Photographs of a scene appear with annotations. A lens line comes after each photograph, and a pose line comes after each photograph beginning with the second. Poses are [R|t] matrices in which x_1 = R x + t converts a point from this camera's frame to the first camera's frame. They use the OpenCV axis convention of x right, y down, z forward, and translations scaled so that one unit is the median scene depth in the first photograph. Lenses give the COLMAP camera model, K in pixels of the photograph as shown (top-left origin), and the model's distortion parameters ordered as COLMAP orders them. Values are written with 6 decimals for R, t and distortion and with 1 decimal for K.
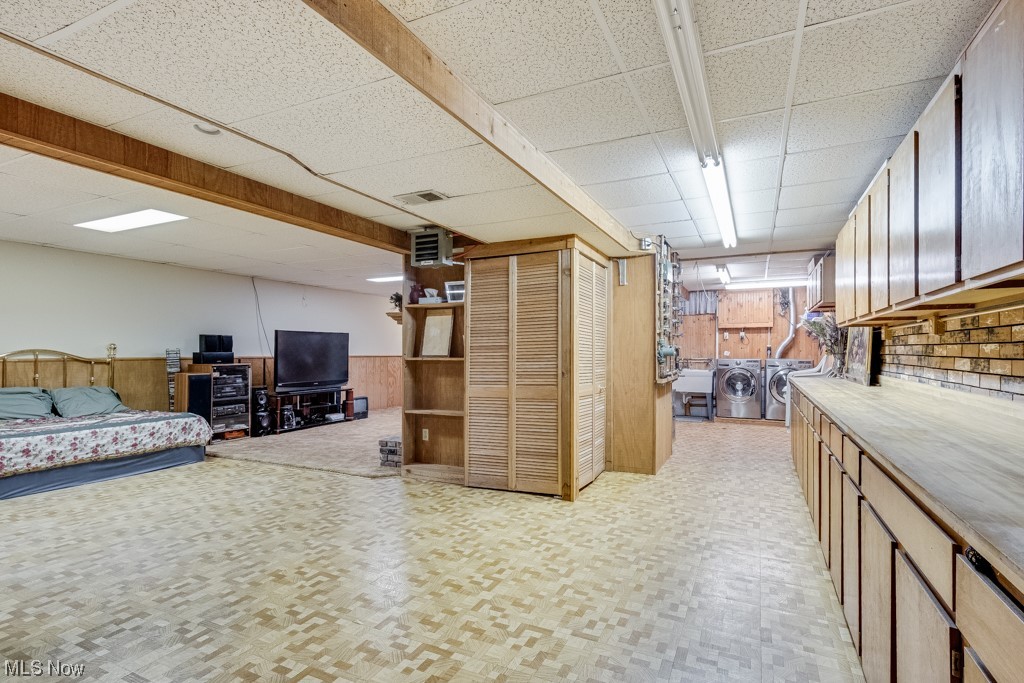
lens RADIAL K [[497.2, 0, 512.1], [0, 497.2, 352.9], [0, 0, 1]] dist [0.001420, 0.000085]
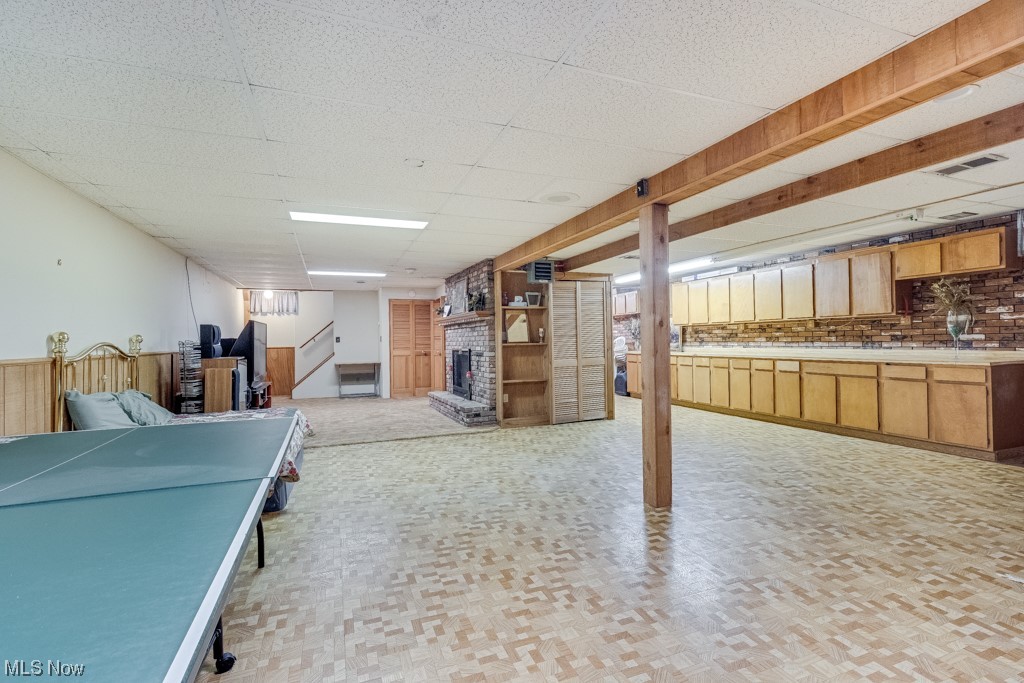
lens RADIAL K [[481.2, 0, 515.6], [0, 481.2, 340.6], [0, 0, 1]] dist [0.002014, -0.000062]
pose [[0.677439, -0.010803, 0.735499, -1.253403], [0.018954, 0.999817, -0.002773, 0.005596], [-0.735334, 0.015819, 0.677520, 0.051600]]
